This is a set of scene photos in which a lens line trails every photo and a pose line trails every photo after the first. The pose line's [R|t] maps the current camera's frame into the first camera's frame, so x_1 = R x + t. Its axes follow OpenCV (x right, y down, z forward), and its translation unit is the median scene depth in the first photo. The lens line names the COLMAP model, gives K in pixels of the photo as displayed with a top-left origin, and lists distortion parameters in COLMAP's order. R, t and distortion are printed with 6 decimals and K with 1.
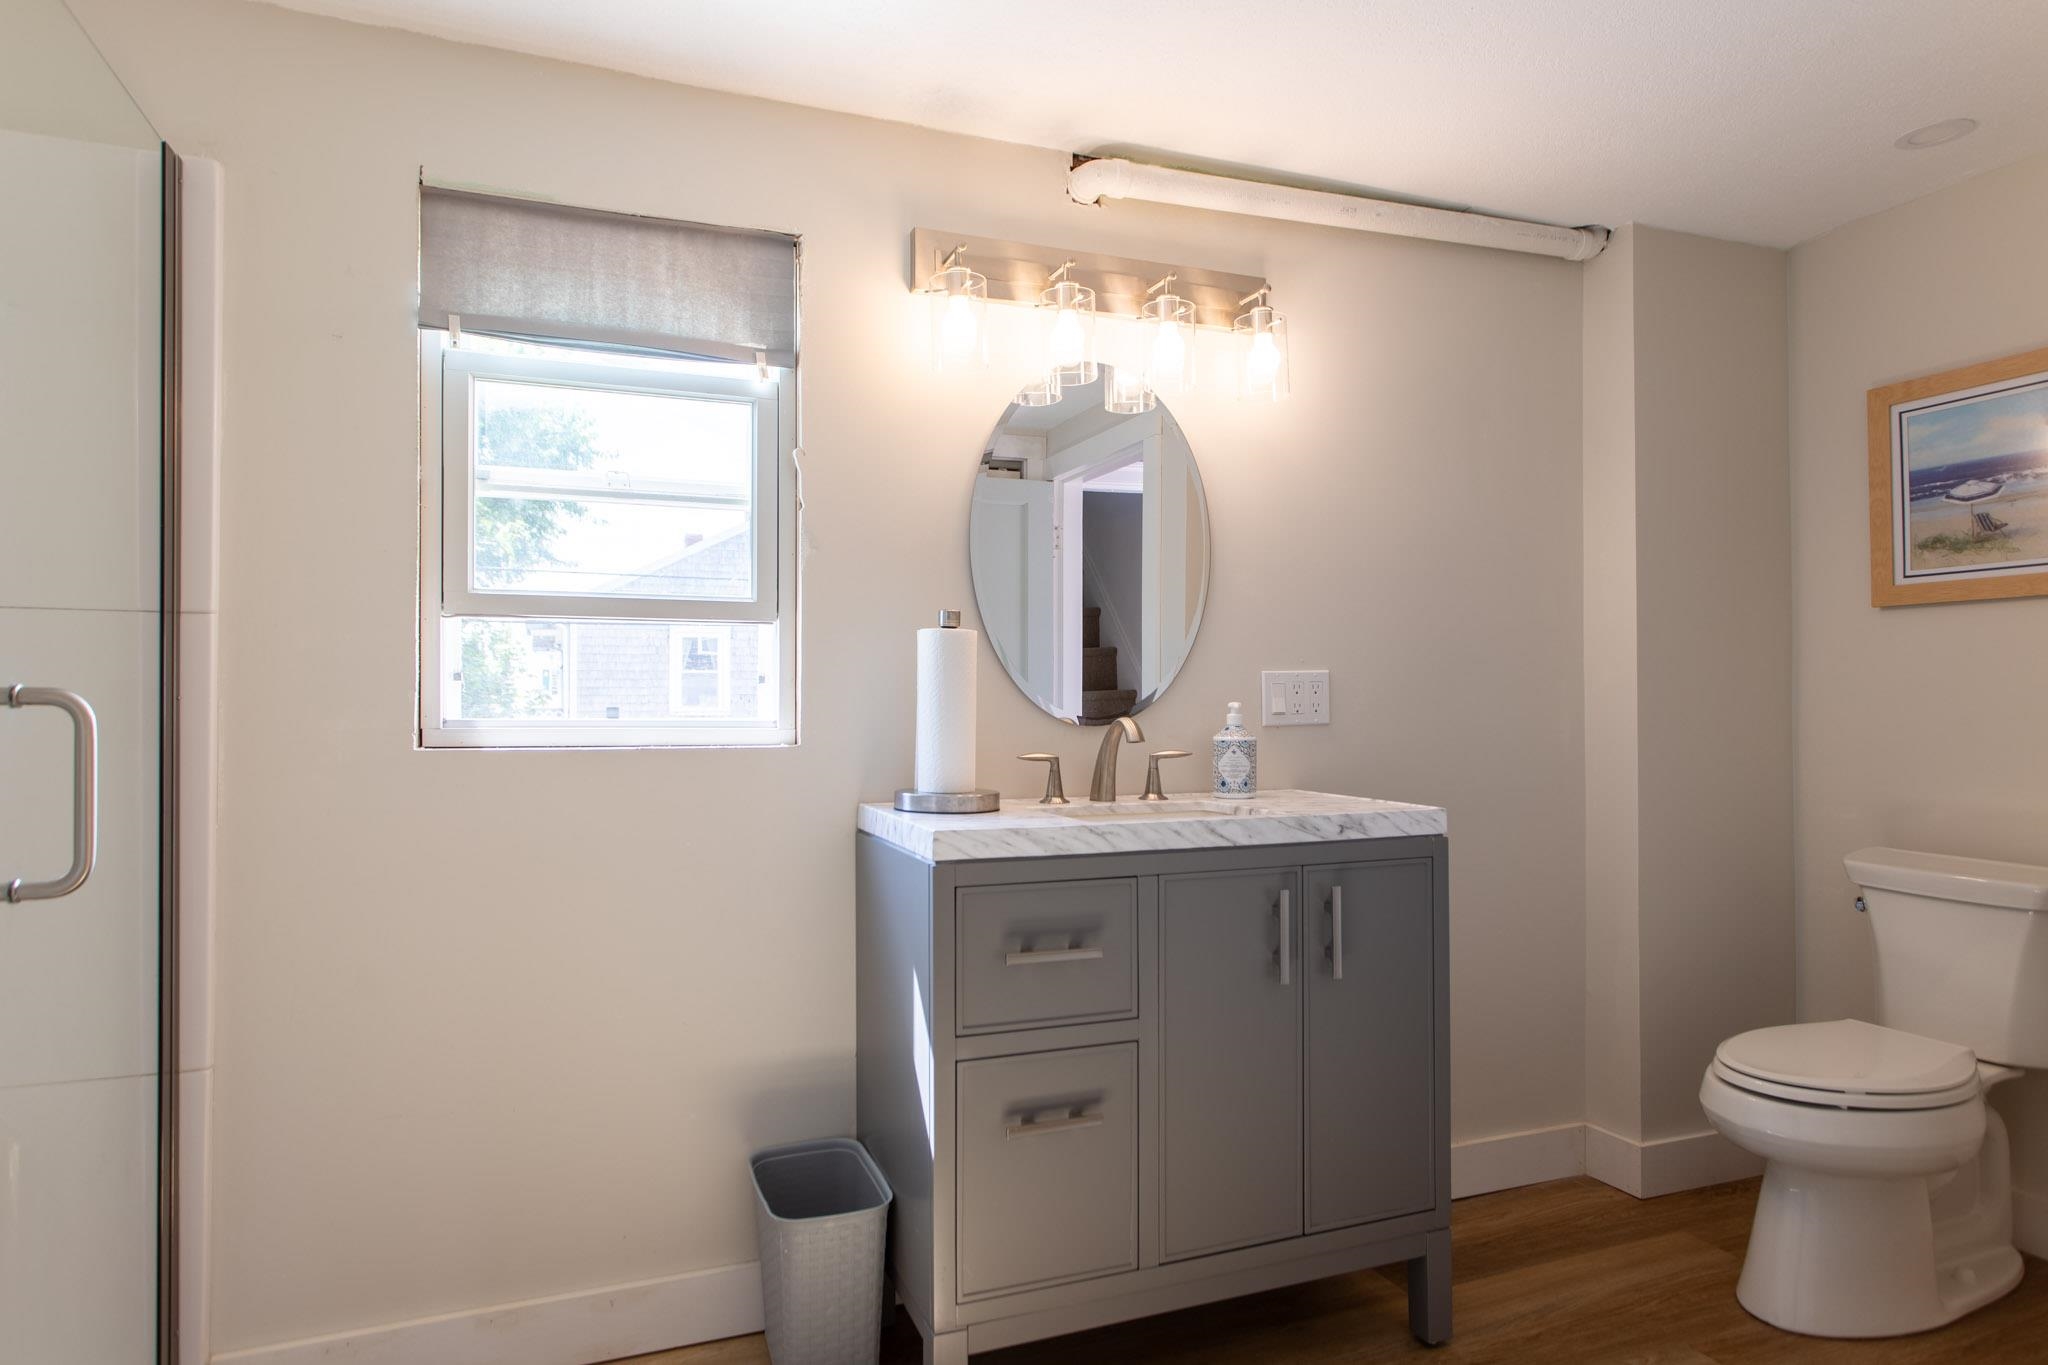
lens RADIAL K [[1169.8, 0, 1020.4], [0, 1169.8, 689.3], [0, 0, 1]] dist [-0.006298, 0.000495]
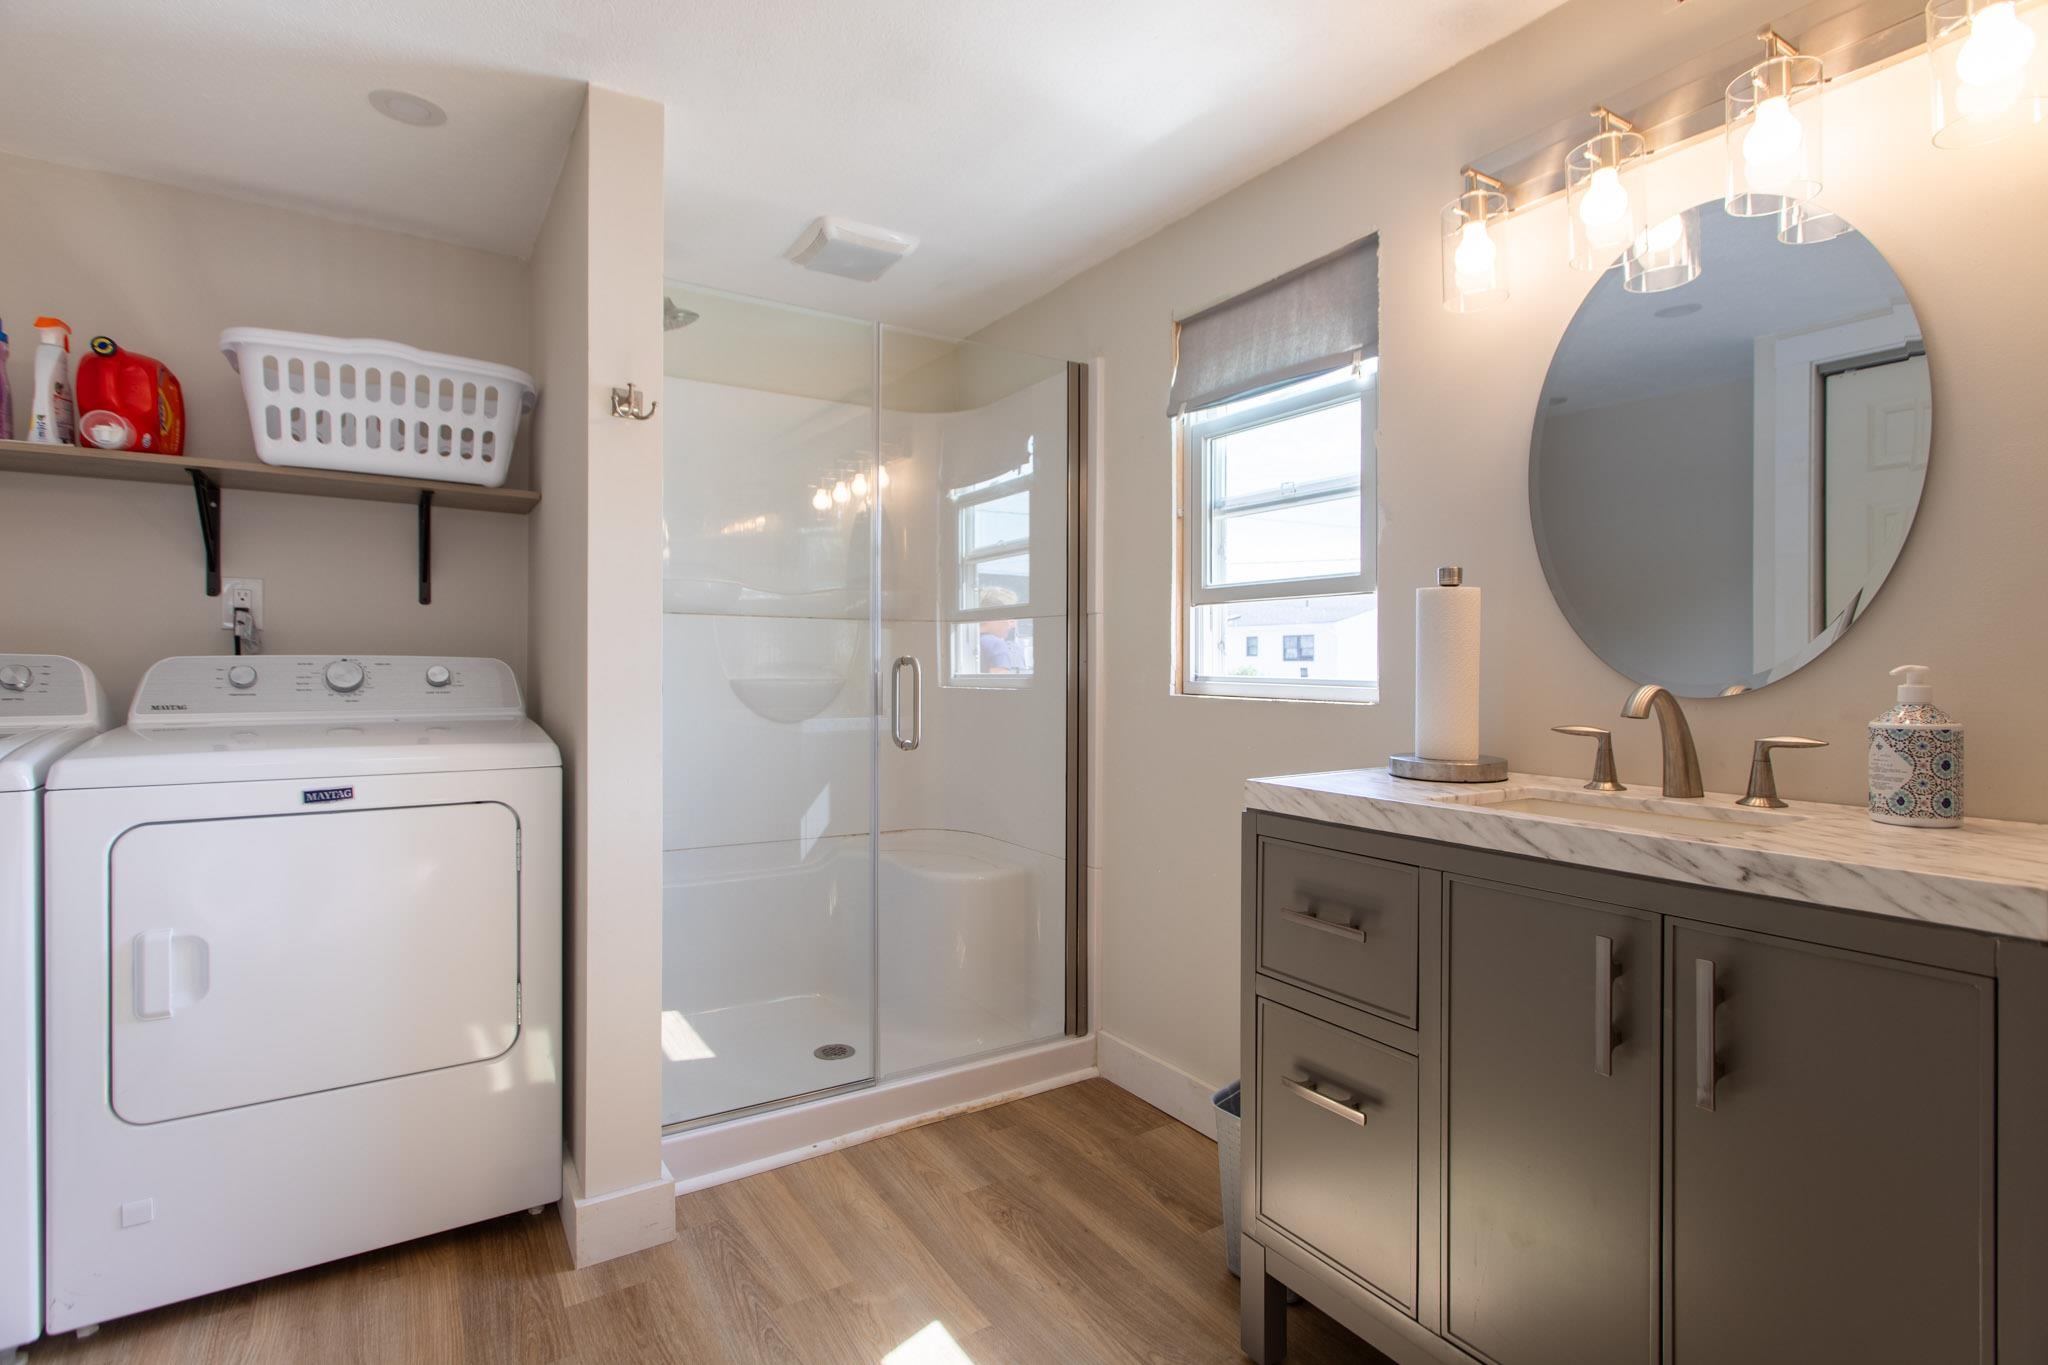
lens RADIAL K [[1000.3, 0, 1024.7], [0, 1000.3, 672.0], [0, 0, 1]] dist [-0.000183, 0.000379]
pose [[0.196800, 0.008903, -0.980403, 0.678858], [0.009116, 0.999899, 0.010910, 0.005635], [0.980401, -0.011084, 0.196699, 0.511459]]
